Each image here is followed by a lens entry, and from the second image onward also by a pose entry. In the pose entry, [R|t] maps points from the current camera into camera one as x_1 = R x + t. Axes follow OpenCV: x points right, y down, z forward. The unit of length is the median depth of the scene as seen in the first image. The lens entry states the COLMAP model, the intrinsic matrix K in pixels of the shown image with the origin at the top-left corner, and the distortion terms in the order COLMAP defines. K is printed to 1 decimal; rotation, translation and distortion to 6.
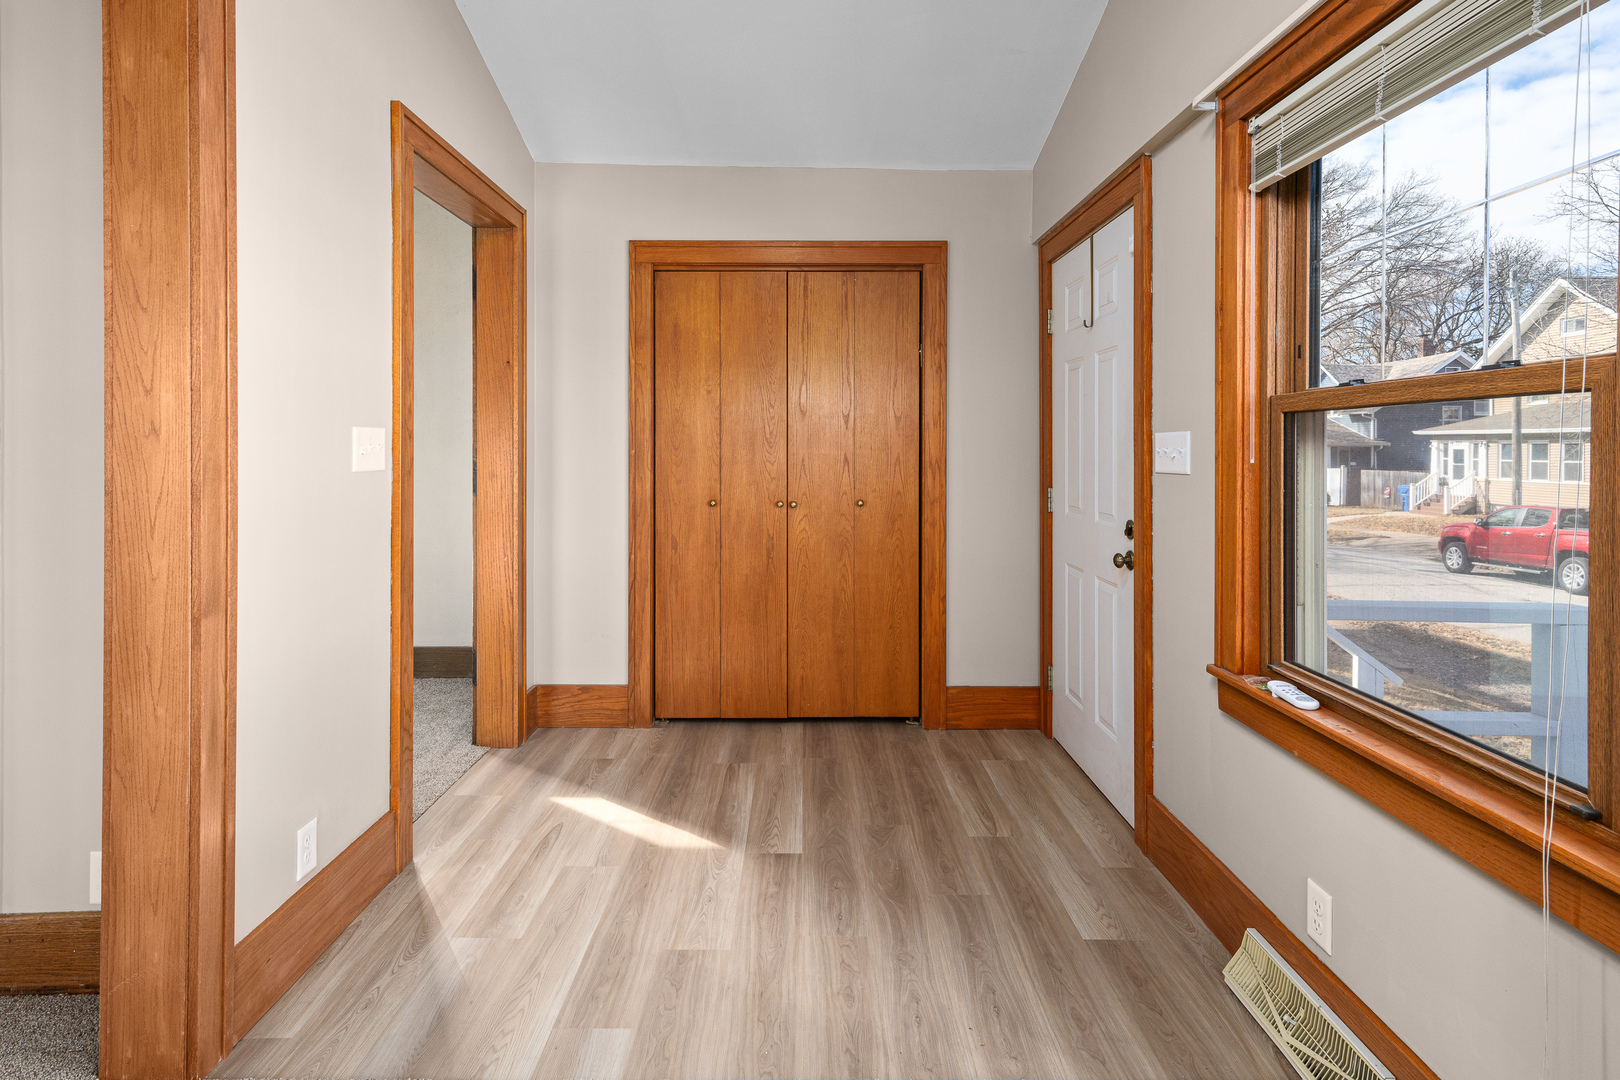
lens RADIAL K [[826.9, 0, 806.1], [0, 826.9, 448.7], [0, 0, 1]] dist [0.000825, 0.001434]
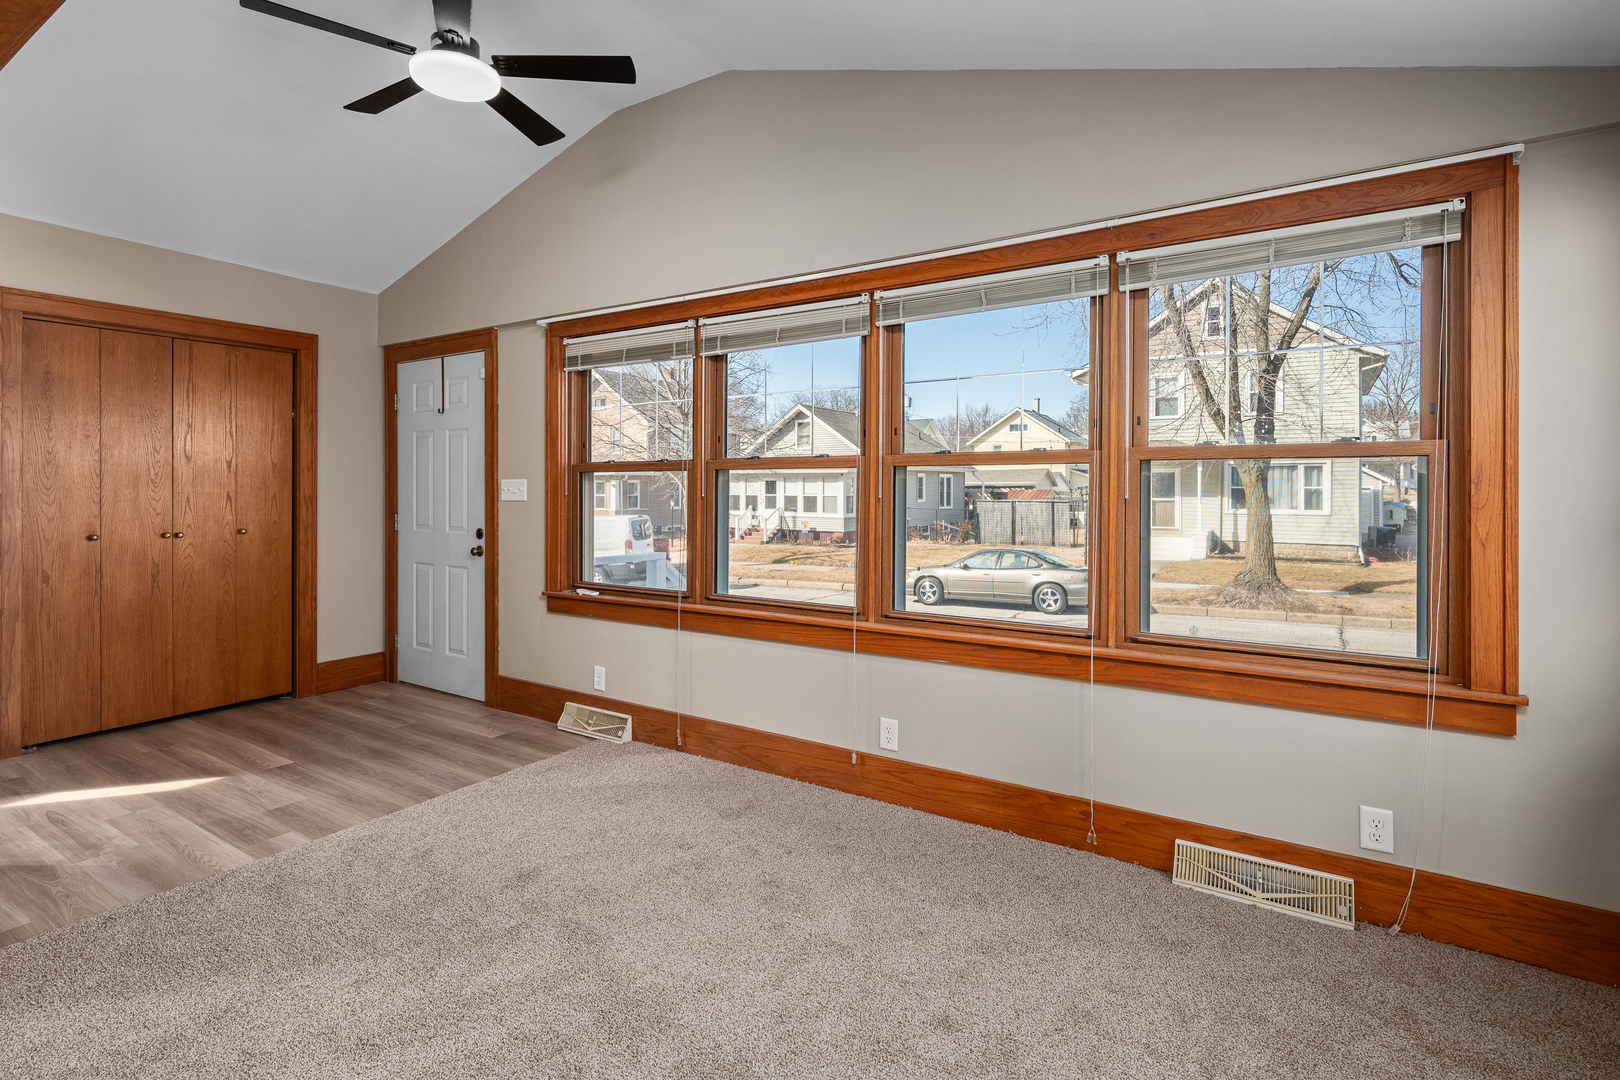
lens RADIAL K [[826.9, 0, 767.4], [0, 826.9, 486.3], [0, 0, 1]] dist [0.000825, 0.001434]
pose [[0.574786, -0.000201, 0.818303, -0.514890], [0.000173, 1.000000, 0.000124, -0.002790], [-0.818303, 0.000070, 0.574786, -0.382726]]
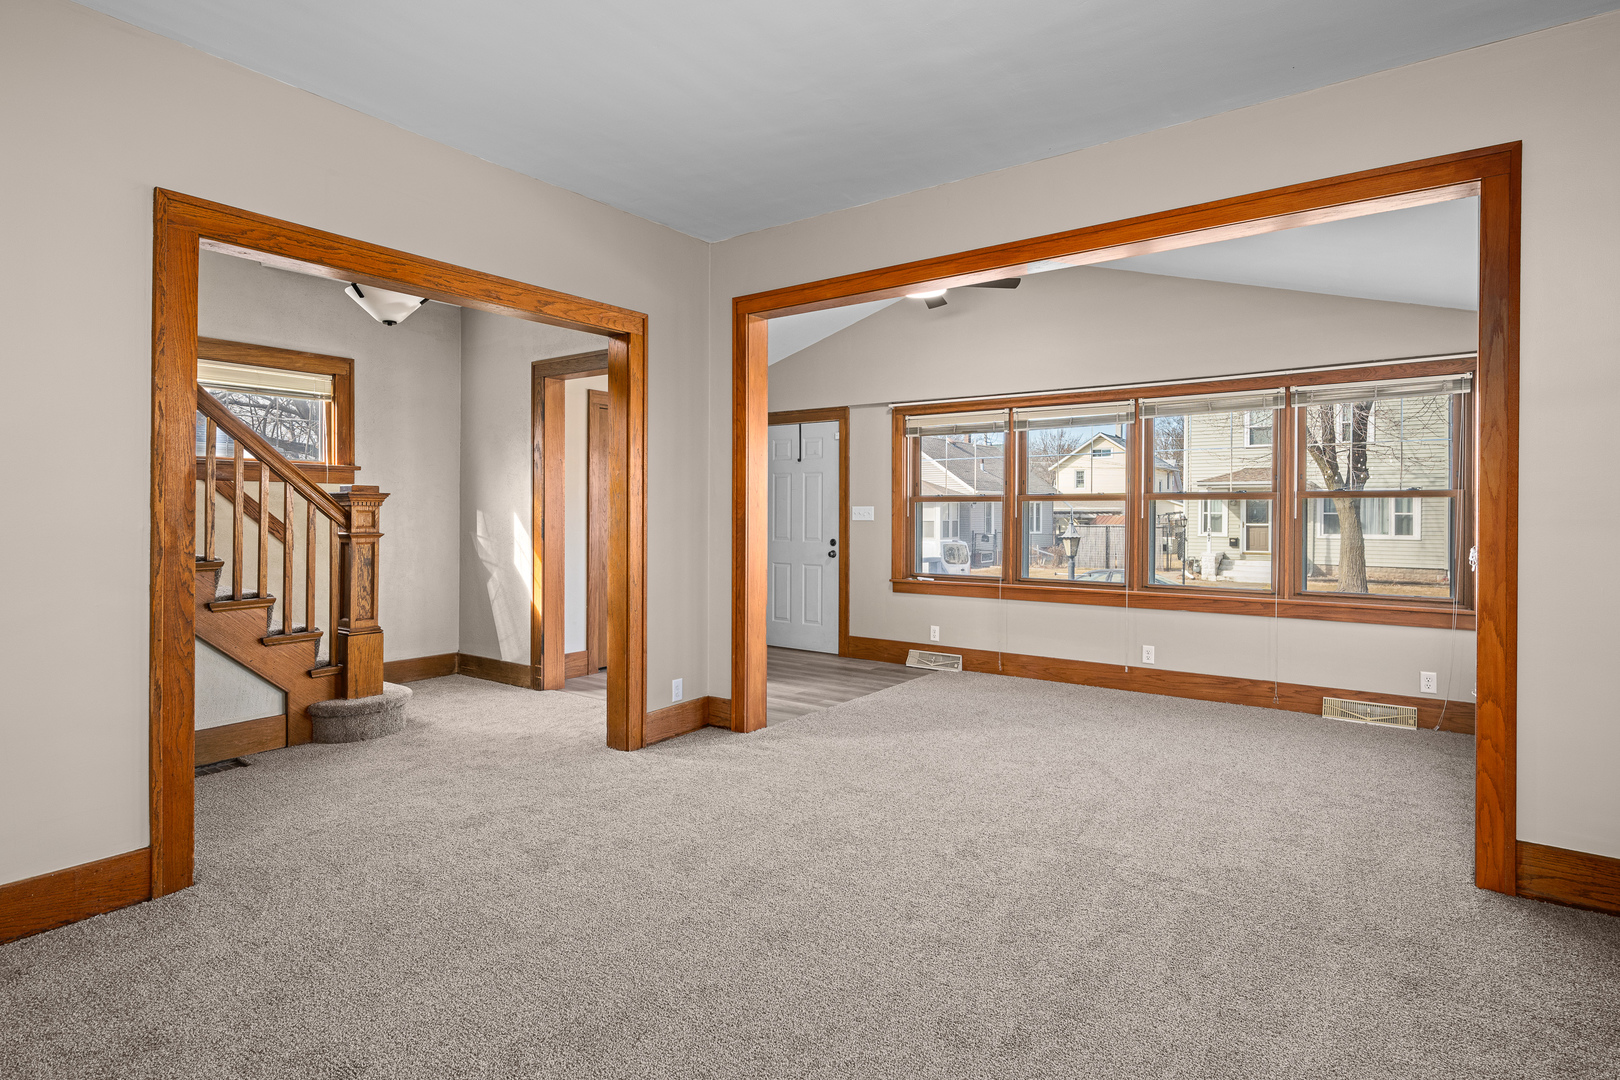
lens RADIAL K [[838.1, 0, 816.8], [0, 838.1, 509.8], [0, 0, 1]] dist [0.005928, -0.002301]
pose [[0.597219, 0.002827, 0.802073, -1.323493], [-0.002811, 0.999995, -0.001432, -0.002535], [-0.802073, -0.001399, 0.597224, -0.416648]]
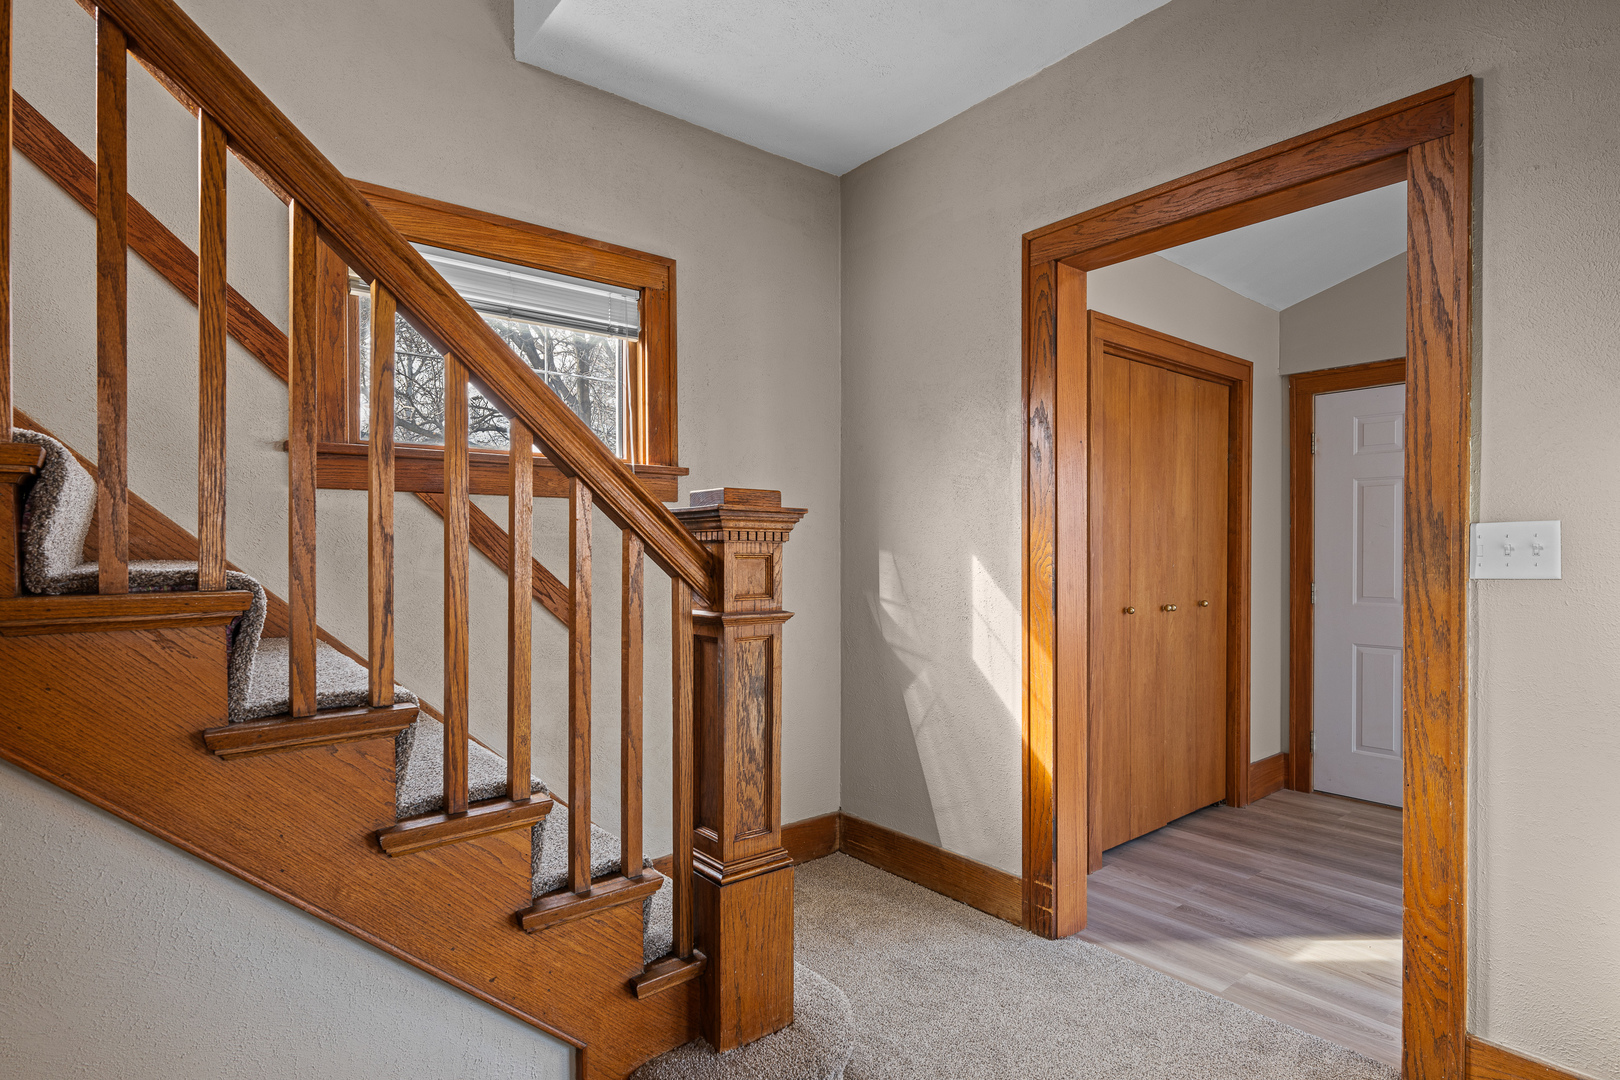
lens RADIAL K [[838.1, 0, 818.0], [0, 838.1, 548.8], [0, 0, 1]] dist [0.005928, -0.002301]
pose [[0.775085, -0.002885, 0.631850, -0.988859], [0.004849, 0.999987, -0.001382, -0.003516], [-0.631838, 0.004135, 0.775090, 0.498337]]
